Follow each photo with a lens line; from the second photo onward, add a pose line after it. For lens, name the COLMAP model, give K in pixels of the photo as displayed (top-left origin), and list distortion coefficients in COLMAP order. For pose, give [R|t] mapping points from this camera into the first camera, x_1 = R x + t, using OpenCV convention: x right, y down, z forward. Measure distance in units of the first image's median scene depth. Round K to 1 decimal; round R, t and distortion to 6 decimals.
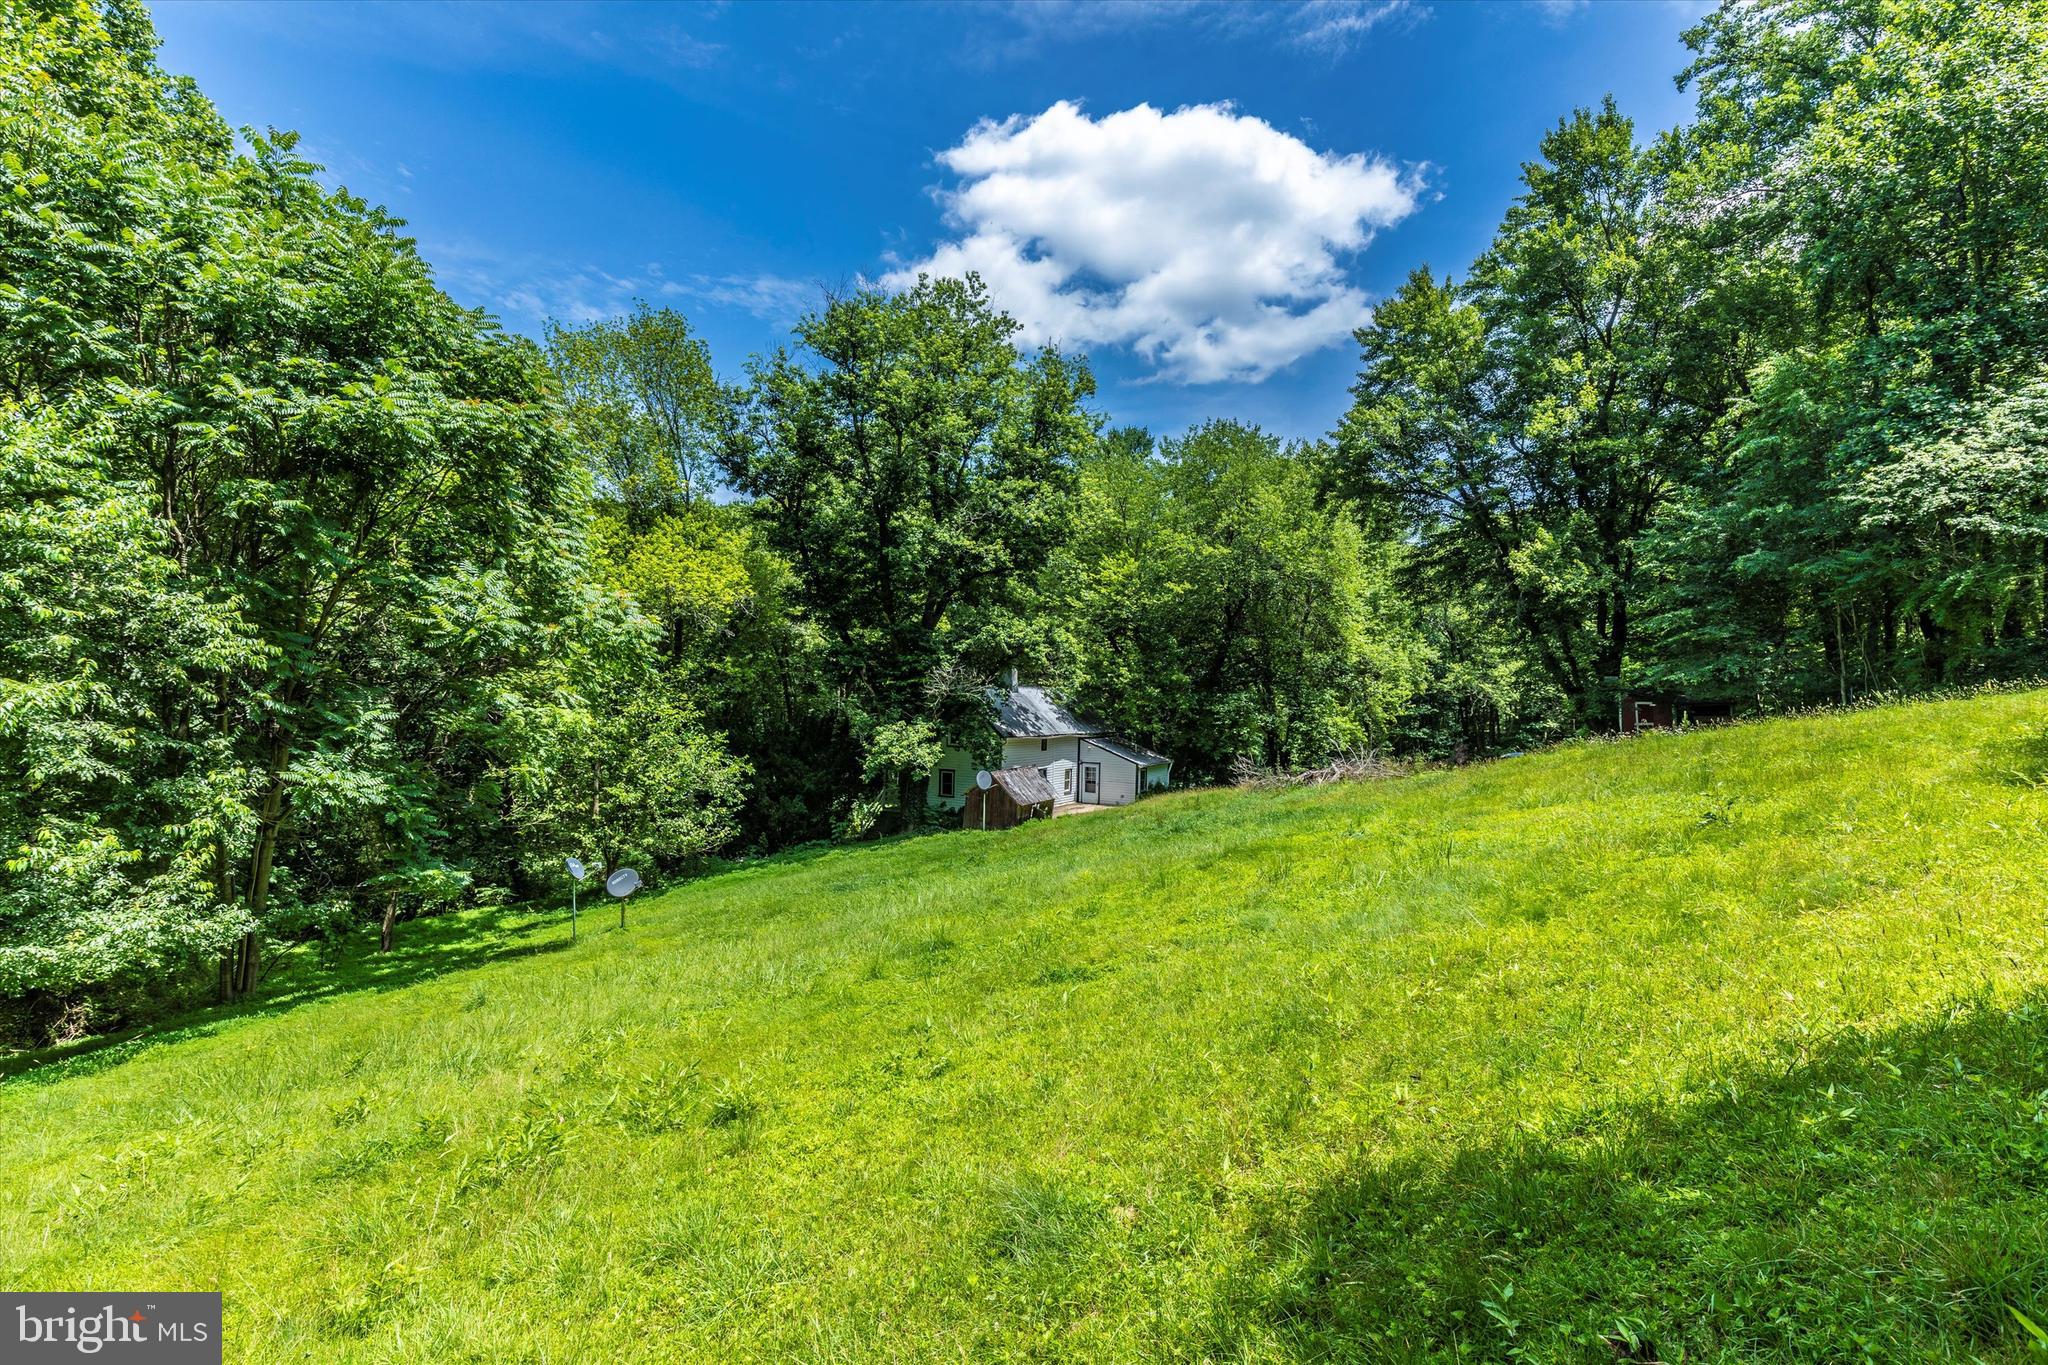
lens RADIAL K [[985.0, 0, 1023.7], [0, 985.0, 687.8], [0, 0, 1]] dist [-0.017415, -0.000314]
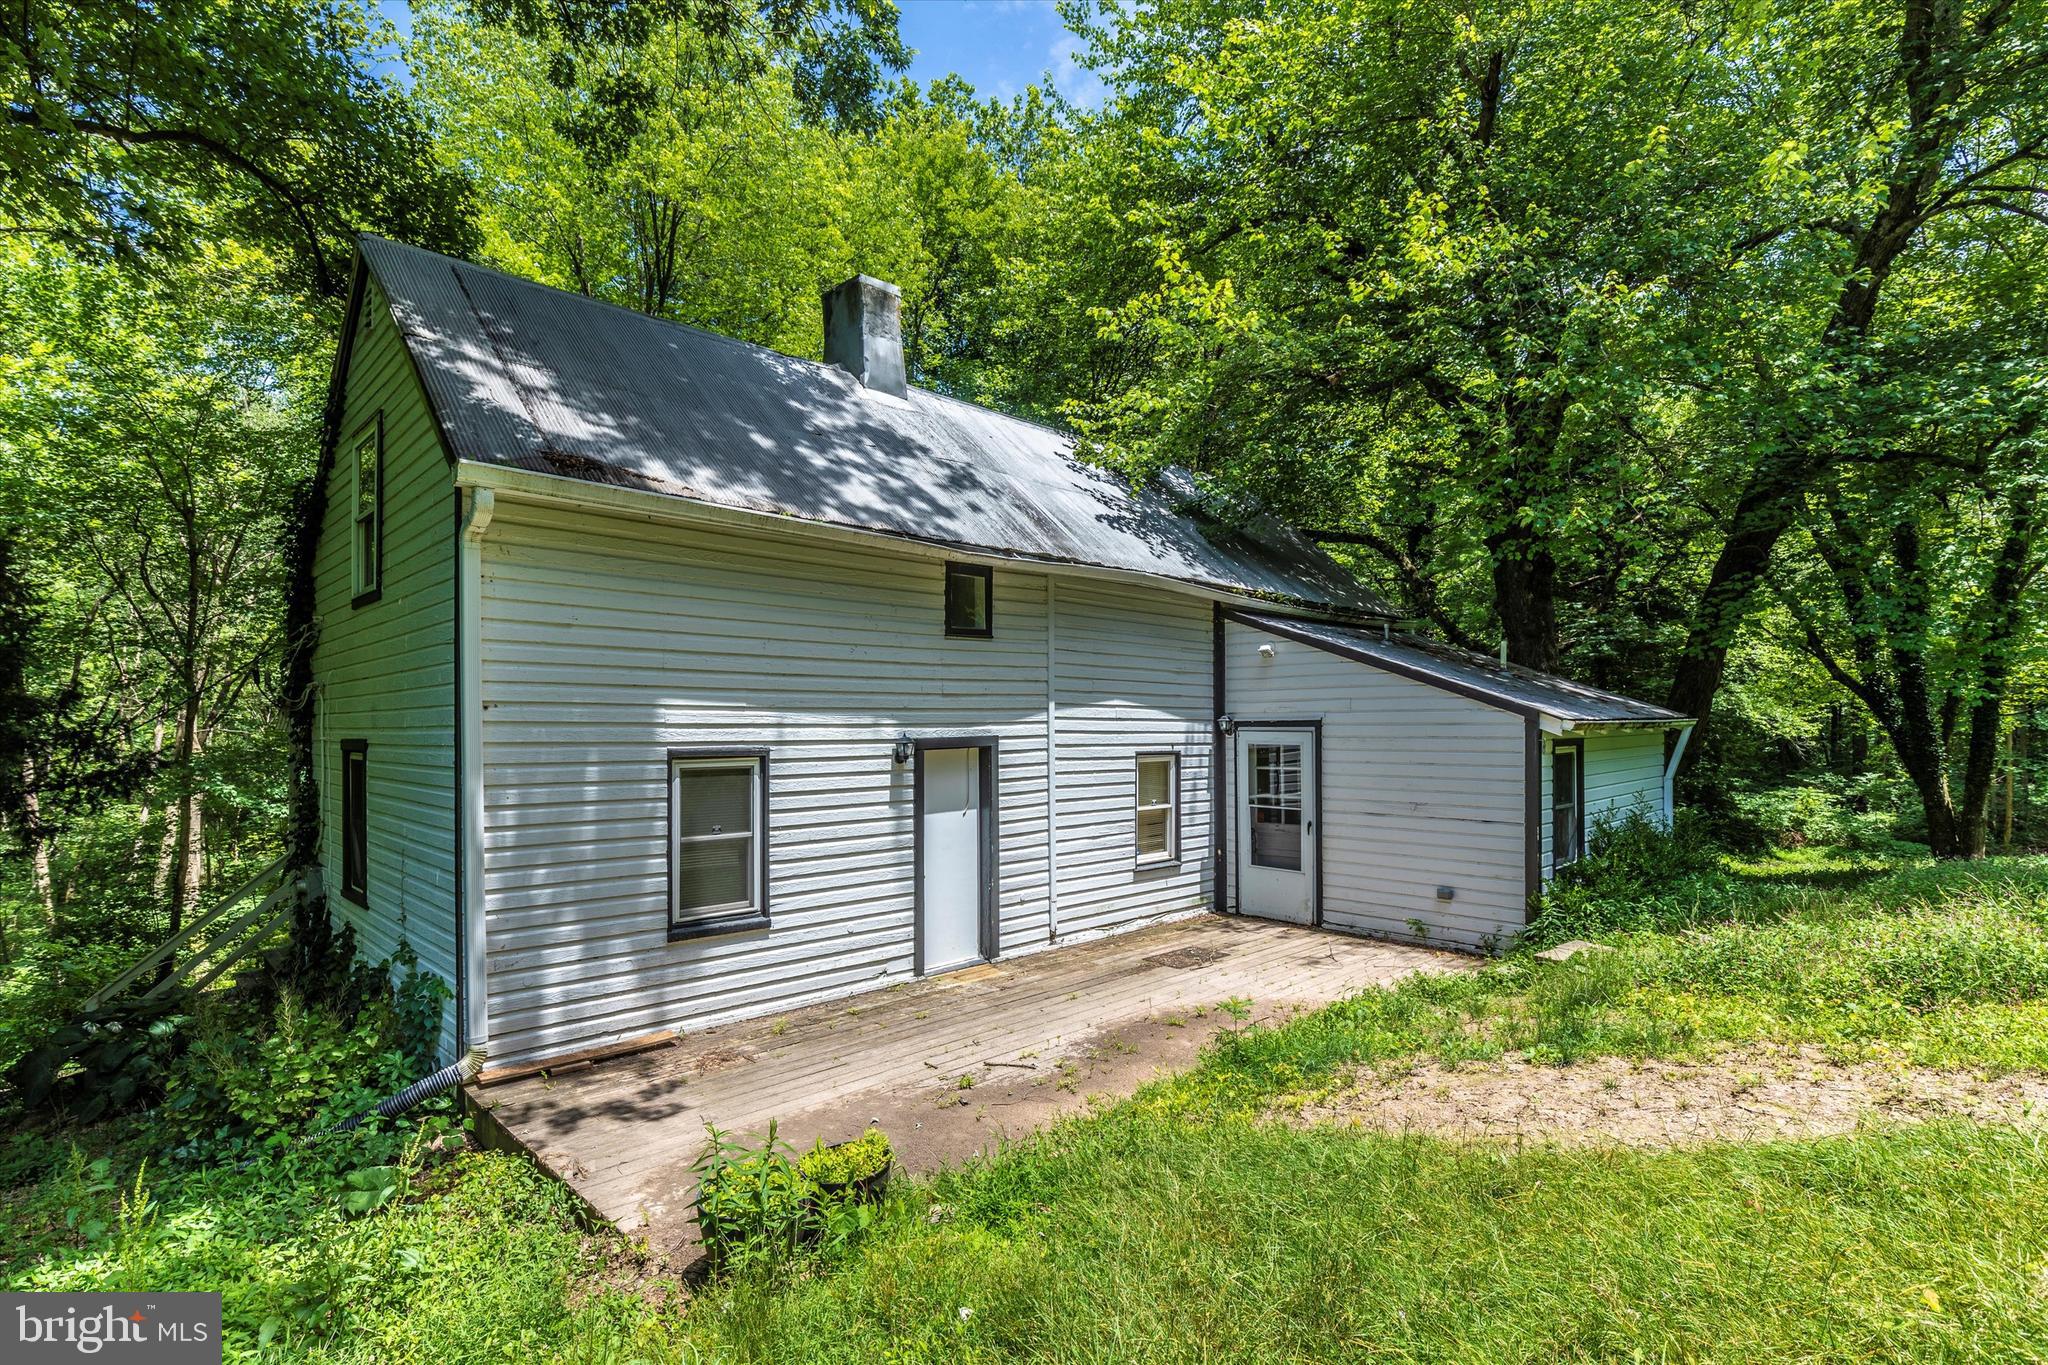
lens RADIAL K [[985.0, 0, 1027.1], [0, 985.0, 702.2], [0, 0, 1]] dist [-0.017415, -0.000314]
pose [[0.964839, -0.027282, -0.261421, 0.109862], [0.022851, 0.999539, -0.019974, 0.113993], [0.261845, 0.013298, 0.965018, 1.202265]]
